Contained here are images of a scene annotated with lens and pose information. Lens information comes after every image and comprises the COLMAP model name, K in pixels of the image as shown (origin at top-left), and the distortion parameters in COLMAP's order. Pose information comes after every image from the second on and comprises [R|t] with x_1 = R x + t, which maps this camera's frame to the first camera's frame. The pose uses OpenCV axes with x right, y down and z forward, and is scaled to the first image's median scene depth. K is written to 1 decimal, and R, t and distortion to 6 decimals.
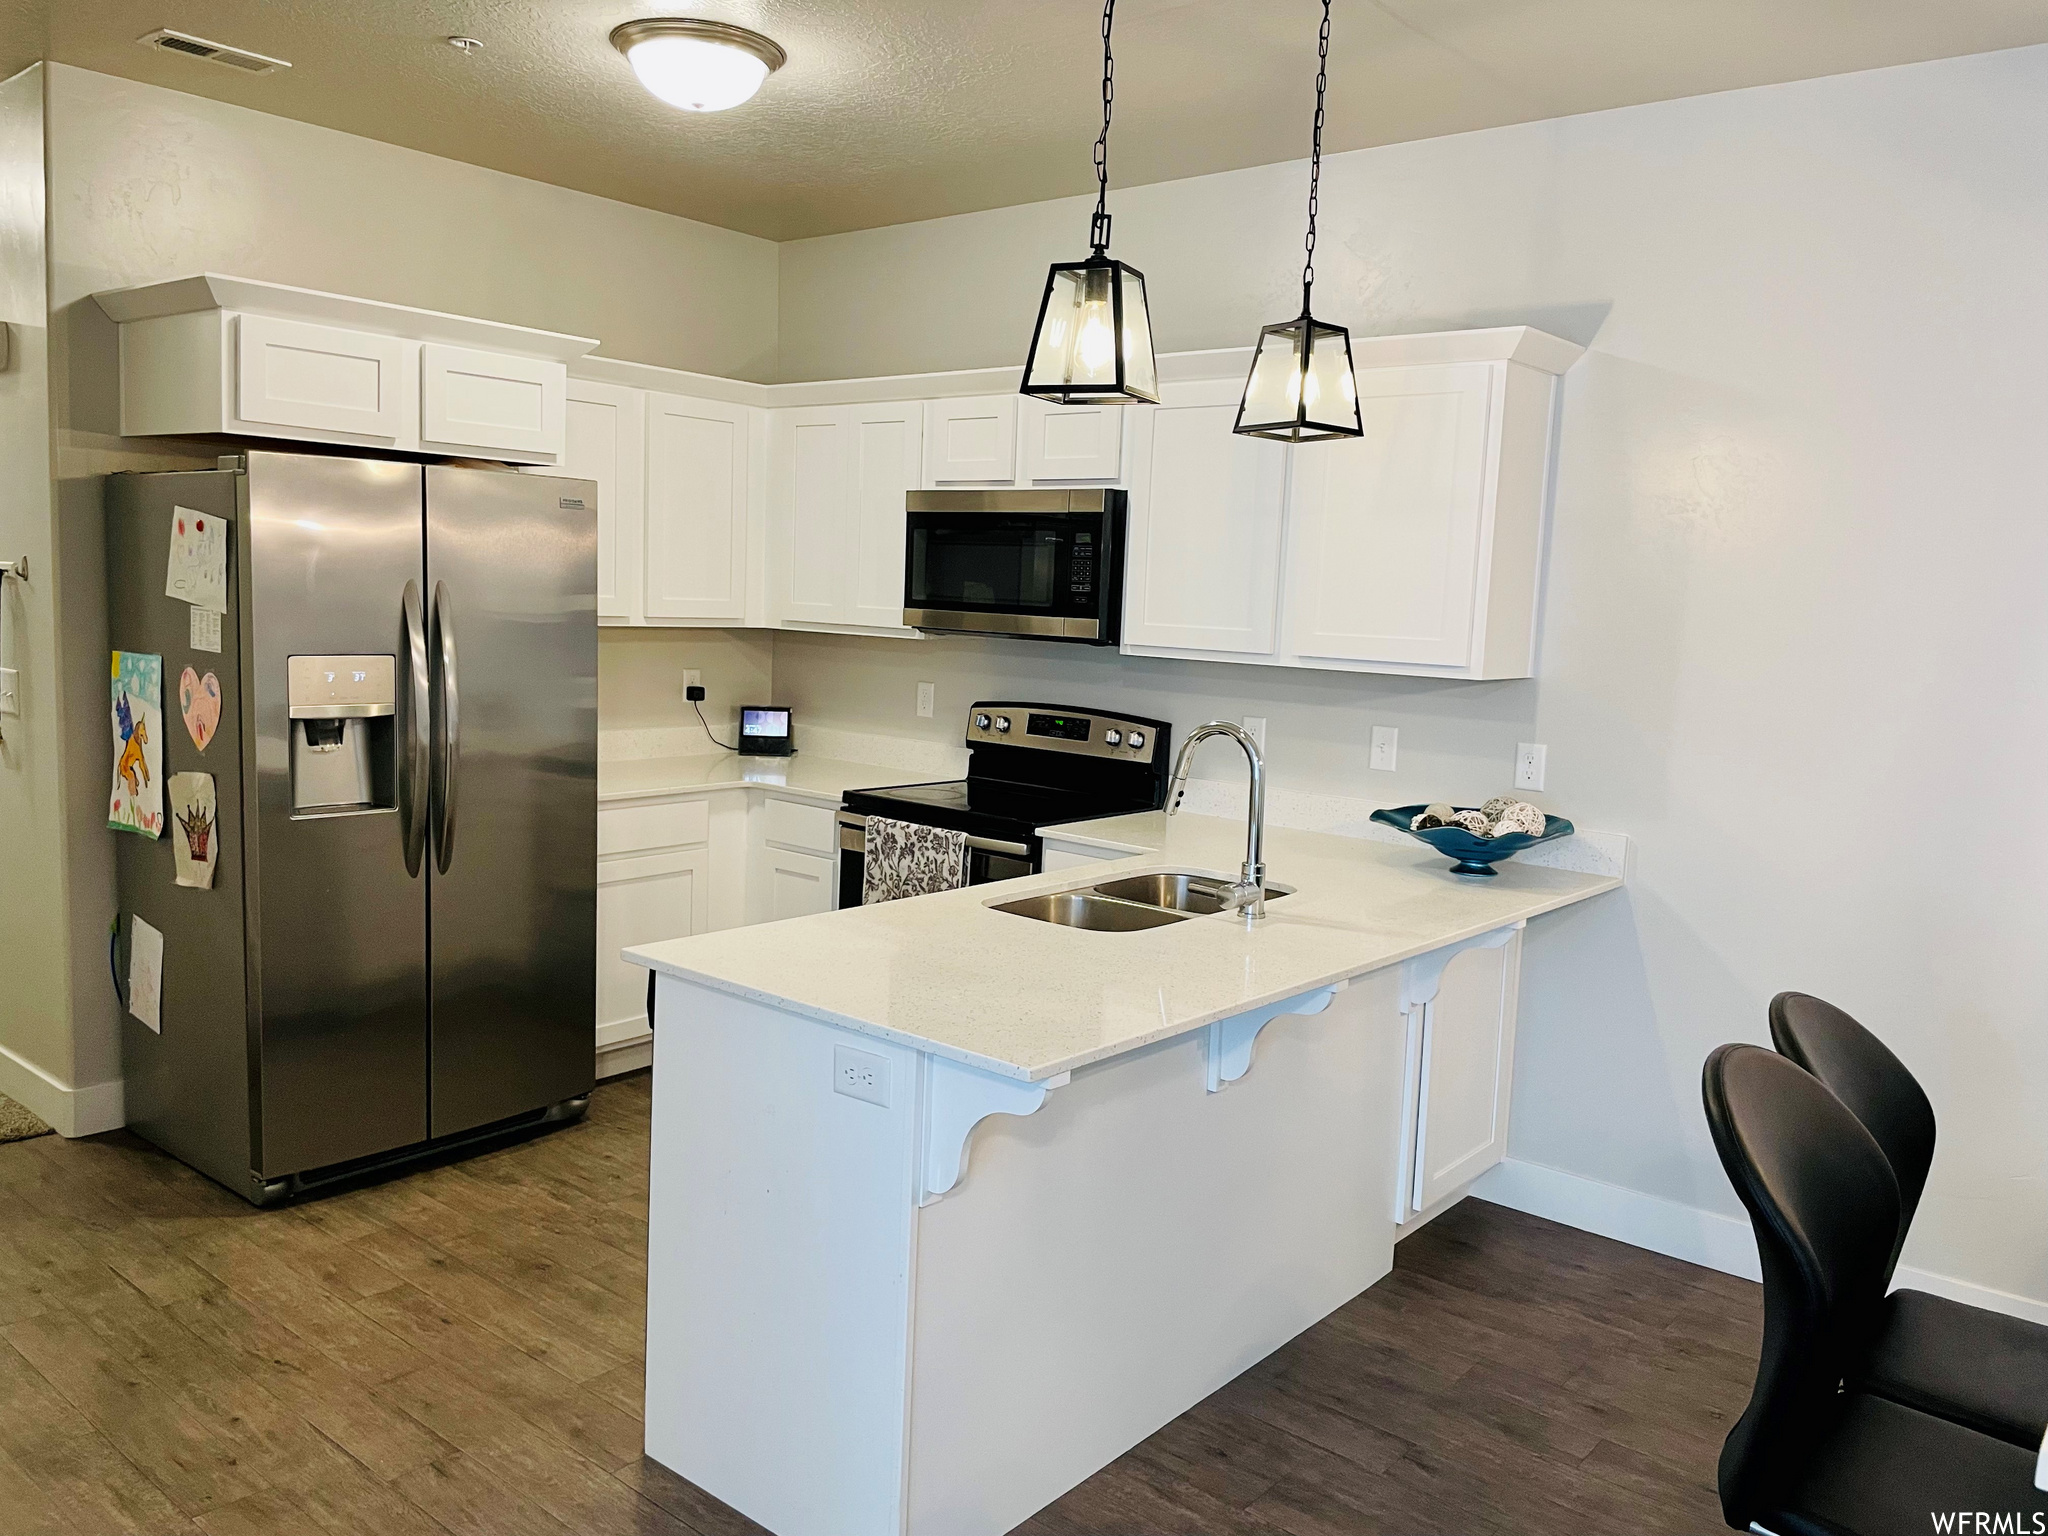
lens RADIAL K [[1531.5, 0, 1026.2], [0, 1531.5, 775.9], [0, 0, 1]] dist [0.100875, -0.176471]
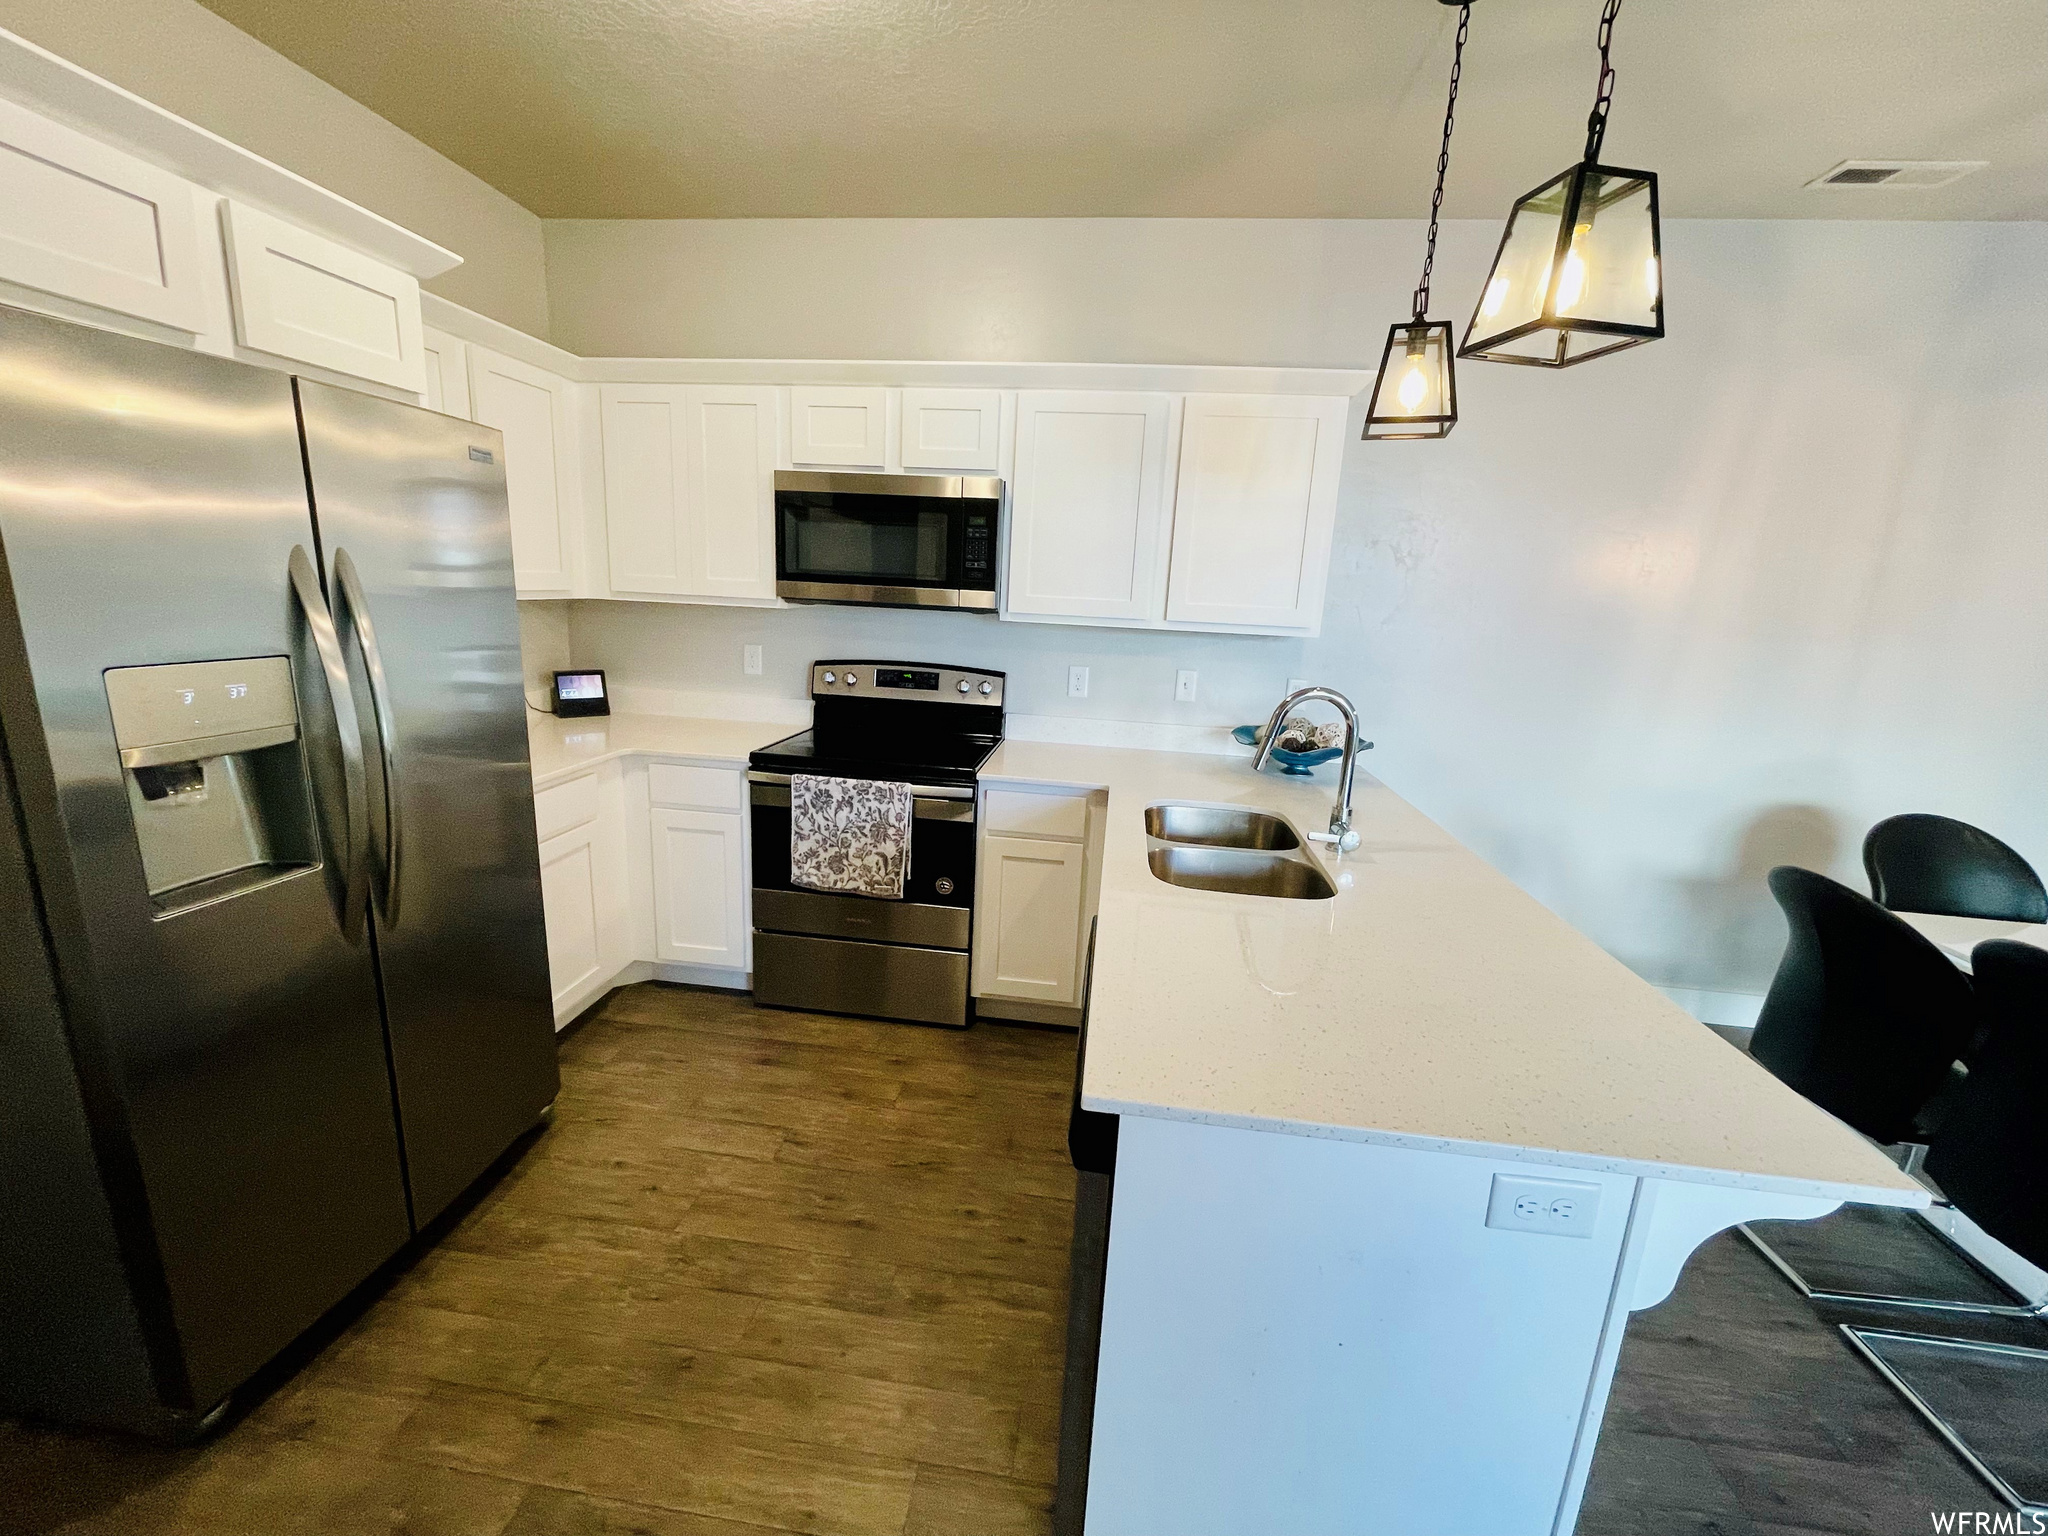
lens RADIAL K [[813.5, 0, 1013.5], [0, 813.5, 771.1], [0, 0, 1]] dist [-0.003605, -0.000251]
pose [[0.843211, -0.121456, 0.523683, -0.277917], [0.053443, 0.988257, 0.143152, -0.052174], [-0.534920, -0.092720, 0.839800, 0.432617]]
